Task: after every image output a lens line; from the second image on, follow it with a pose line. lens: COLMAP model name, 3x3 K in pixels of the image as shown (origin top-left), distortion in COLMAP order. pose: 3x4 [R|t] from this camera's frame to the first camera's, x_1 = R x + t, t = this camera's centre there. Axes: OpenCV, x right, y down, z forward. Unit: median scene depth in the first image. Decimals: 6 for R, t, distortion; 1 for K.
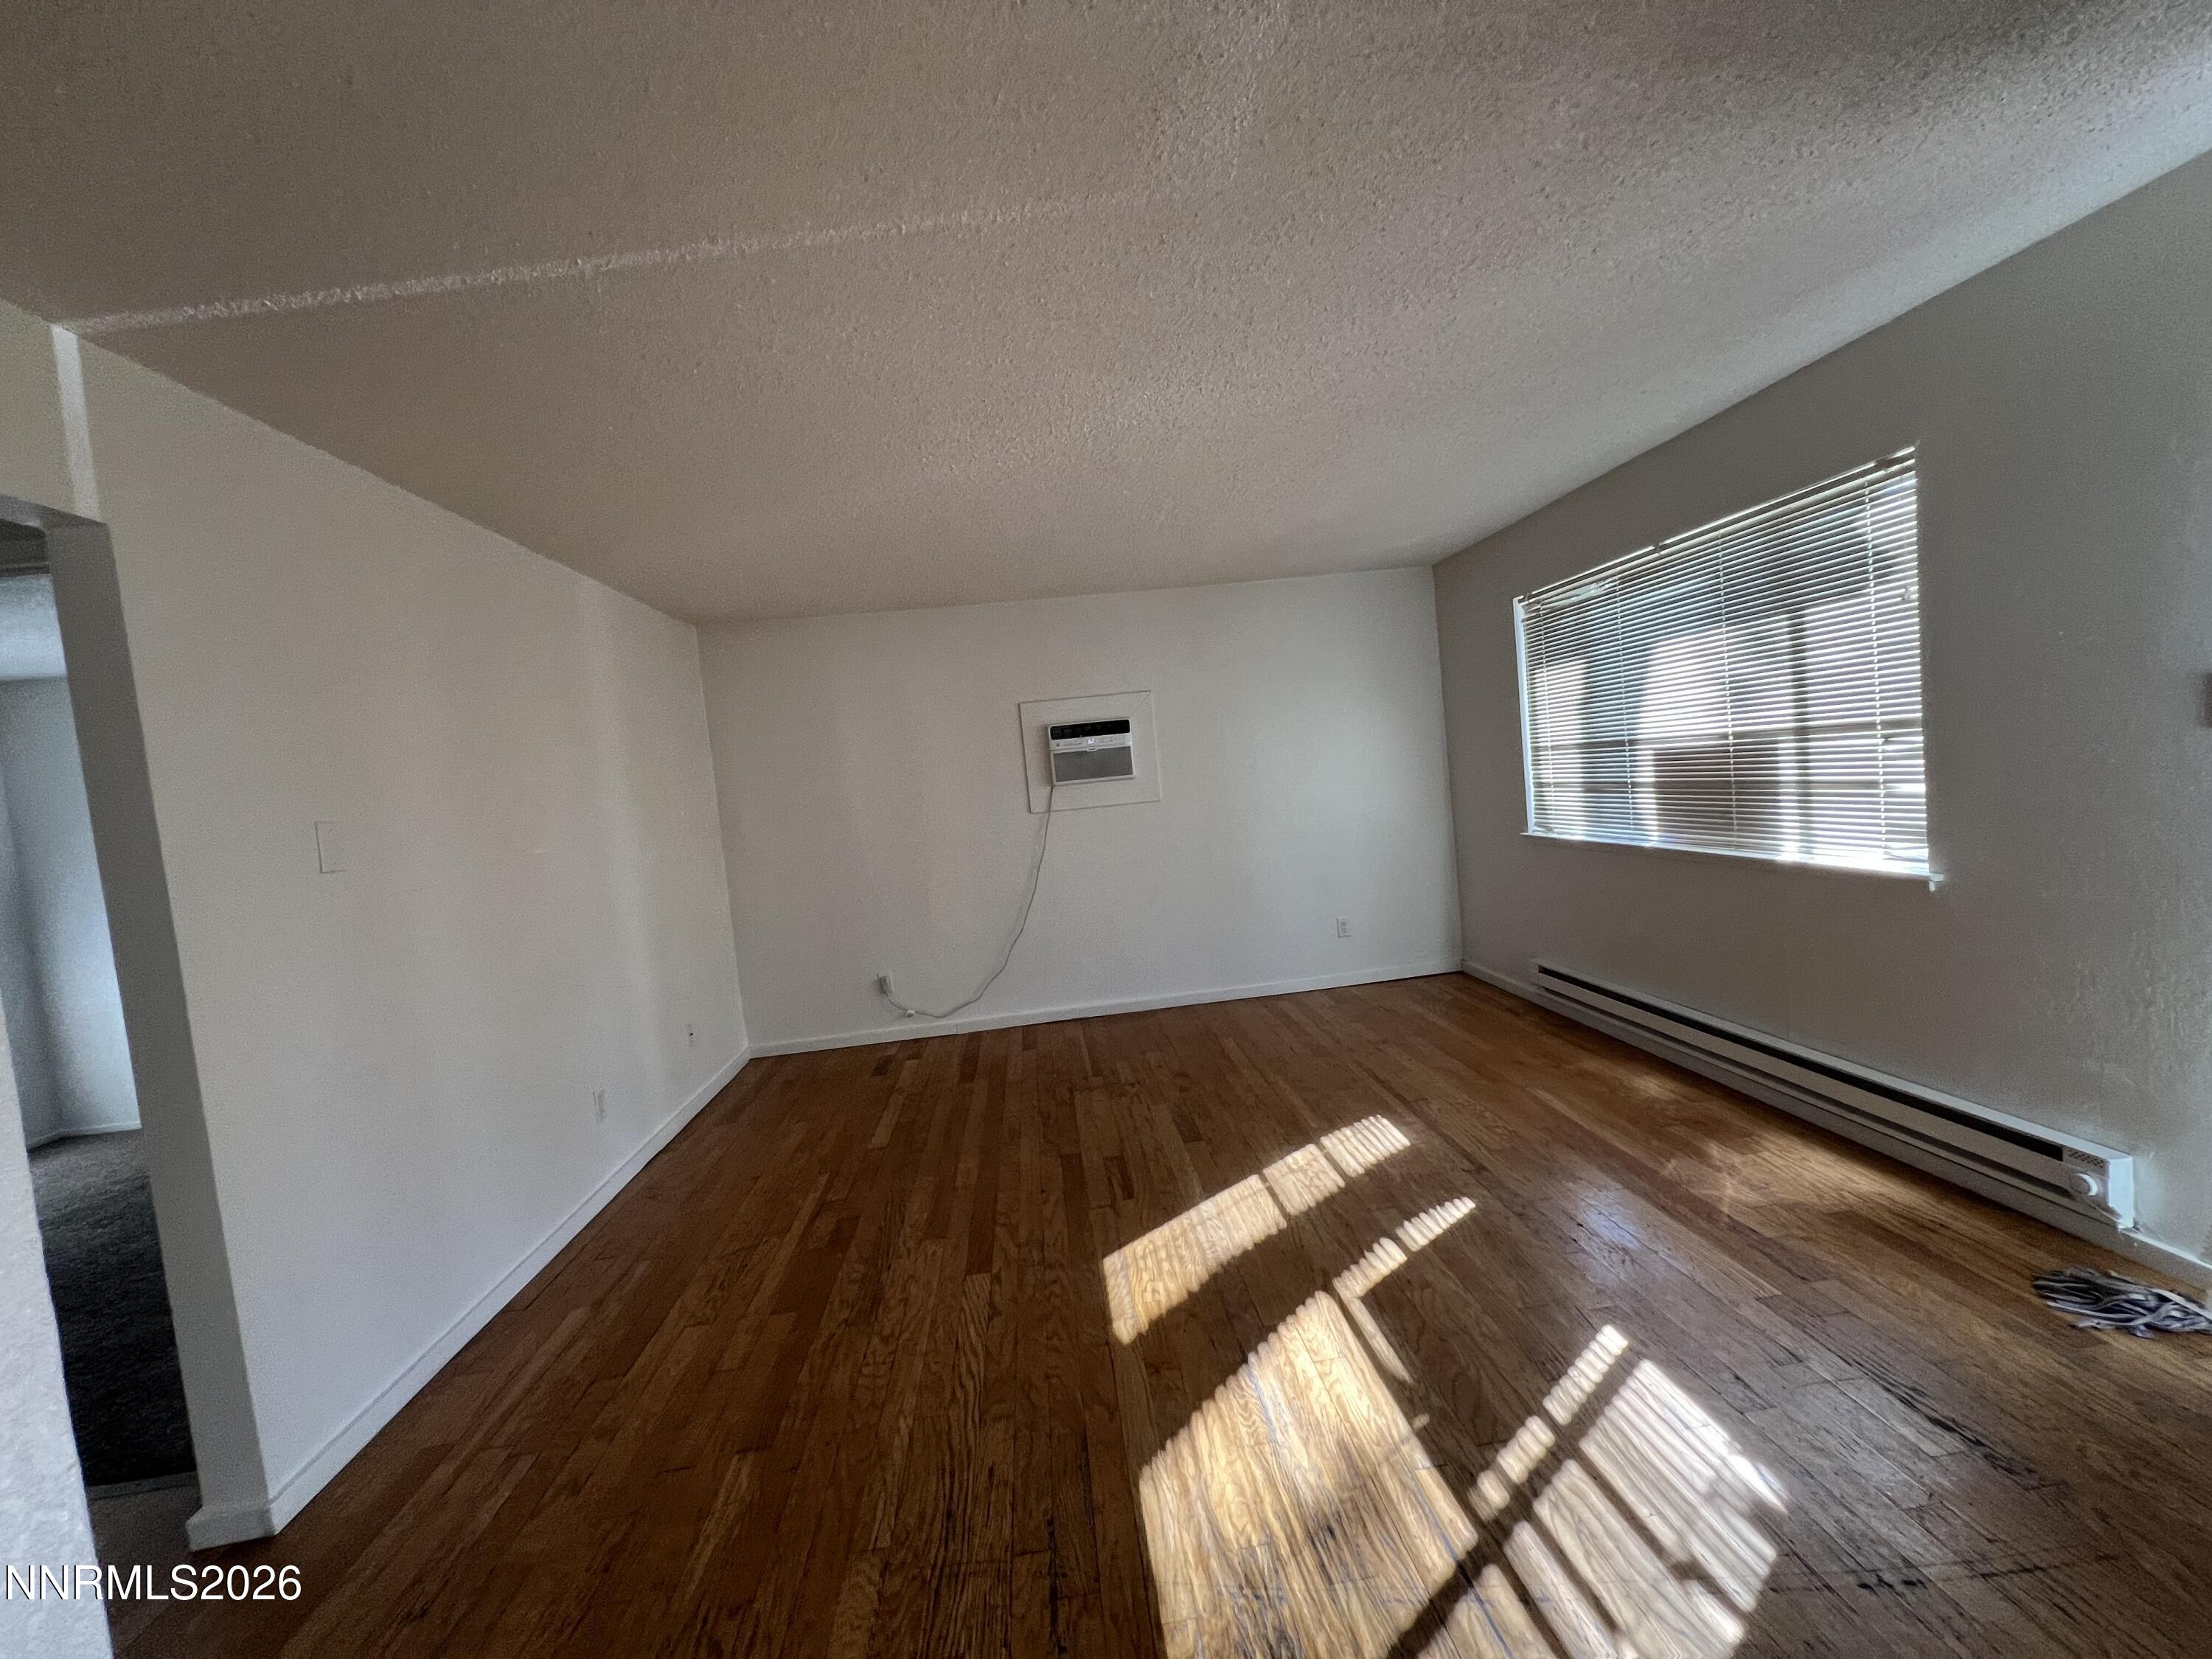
lens RADIAL K [[885.1, 0, 1101.1], [0, 885.1, 827.7], [0, 0, 1]] dist [-0.000026, -0.000321]
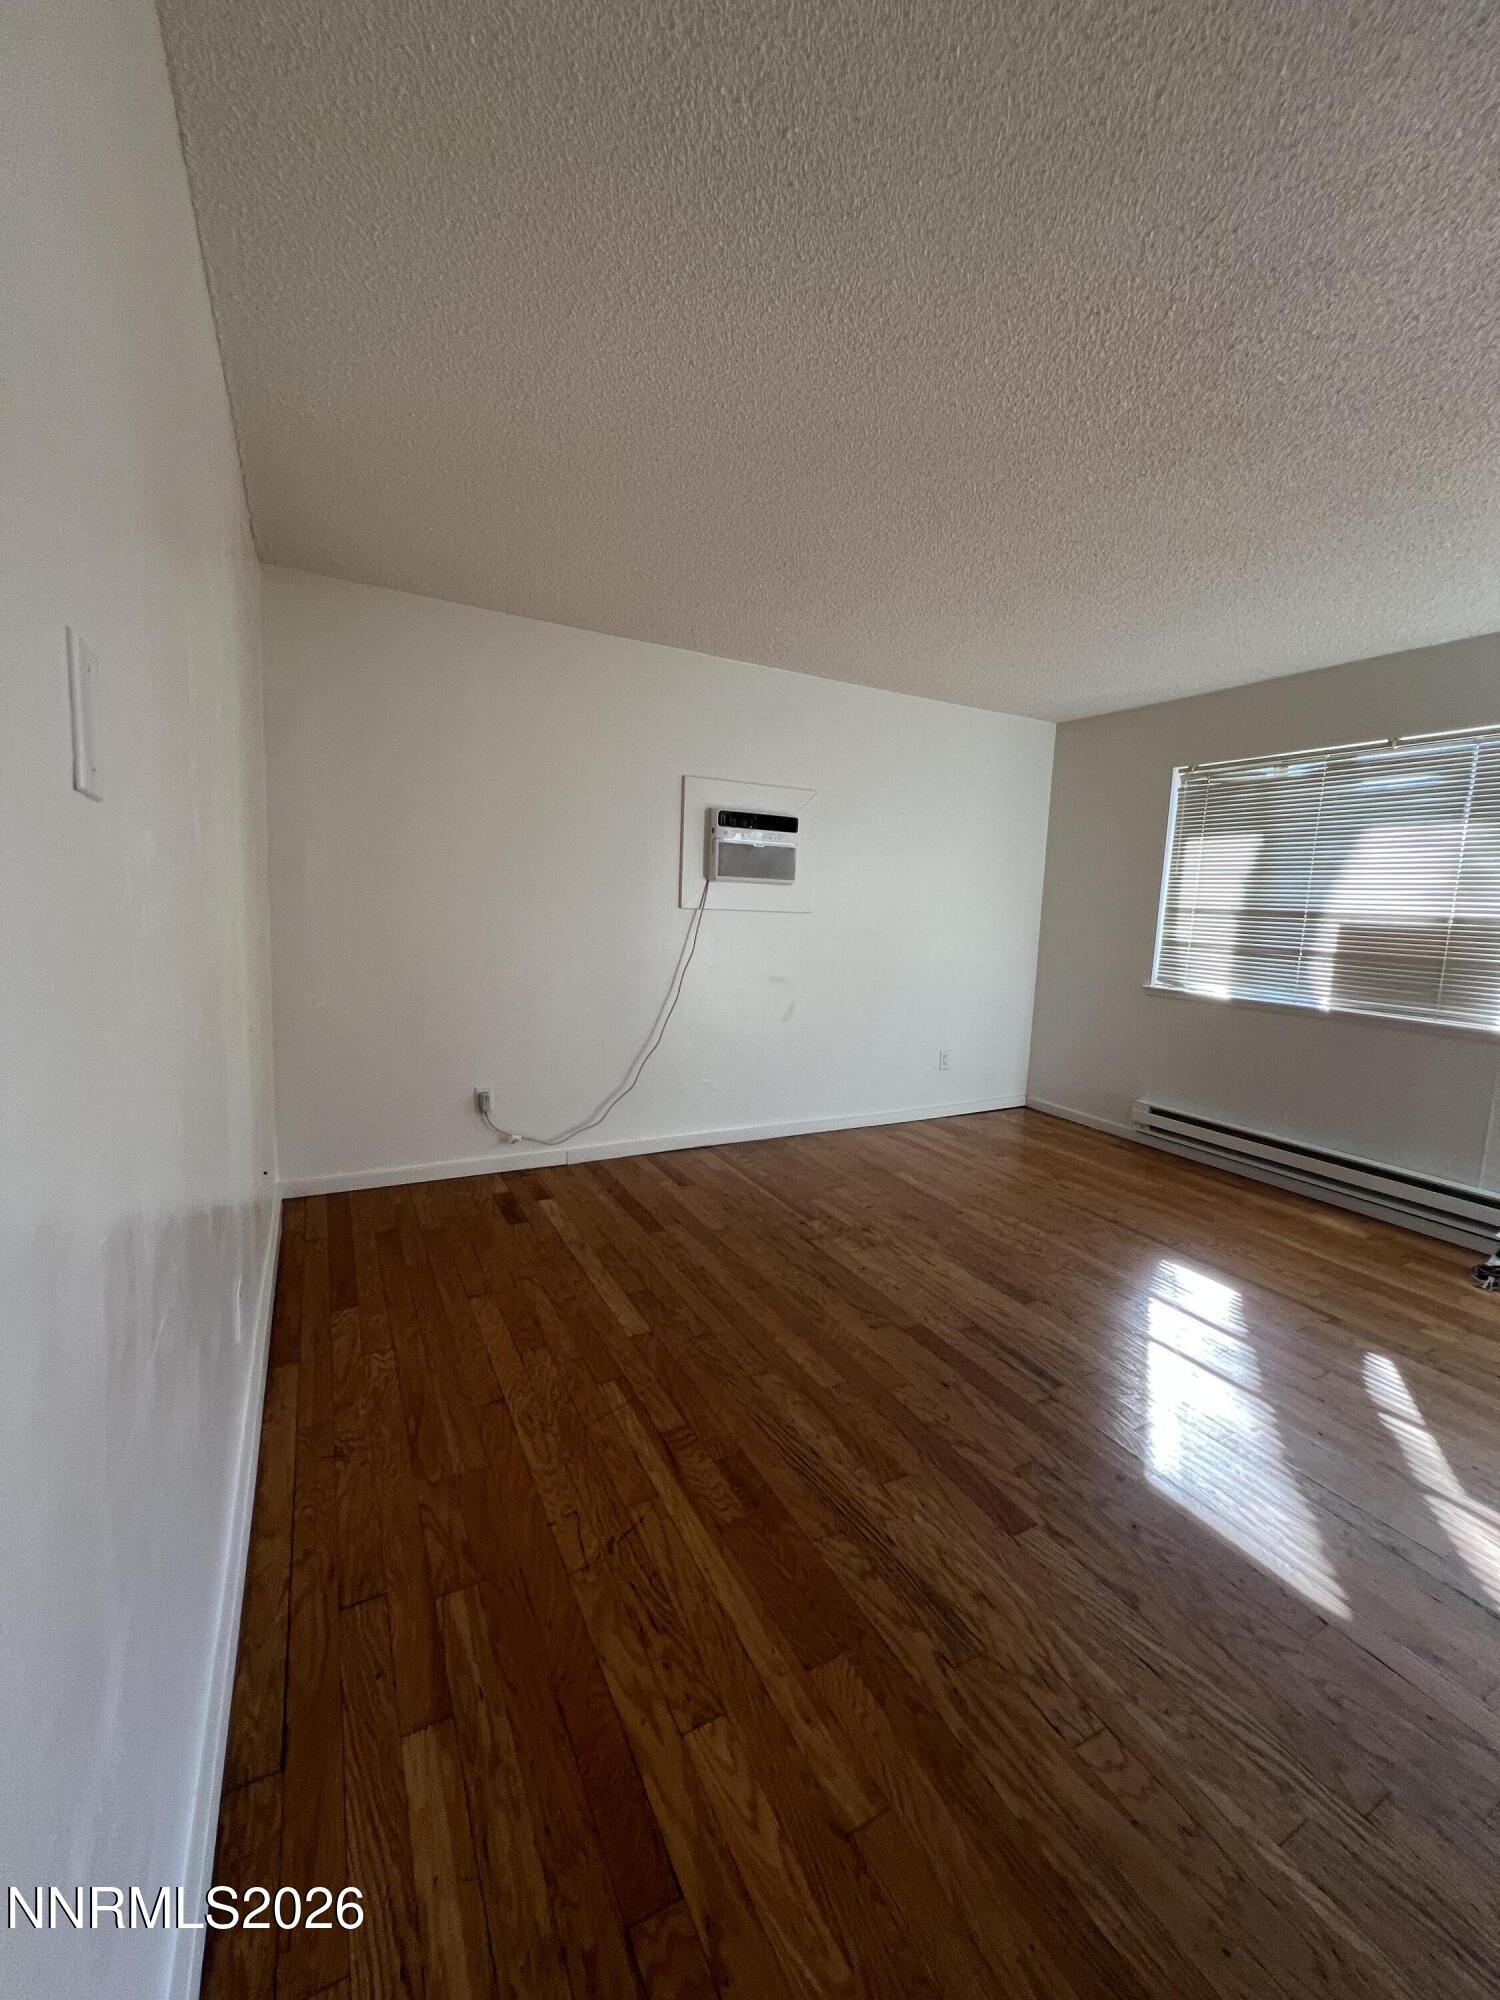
lens RADIAL K [[800.2, 0, 754.4], [0, 800.2, 1001.5], [0, 0, 1]] dist [-0.000026, -0.000321]
pose [[0.907252, 0.083292, 0.412258, -0.411831], [-0.107494, 0.993560, 0.035825, 0.047564], [-0.406619, -0.076818, 0.910363, 0.336577]]
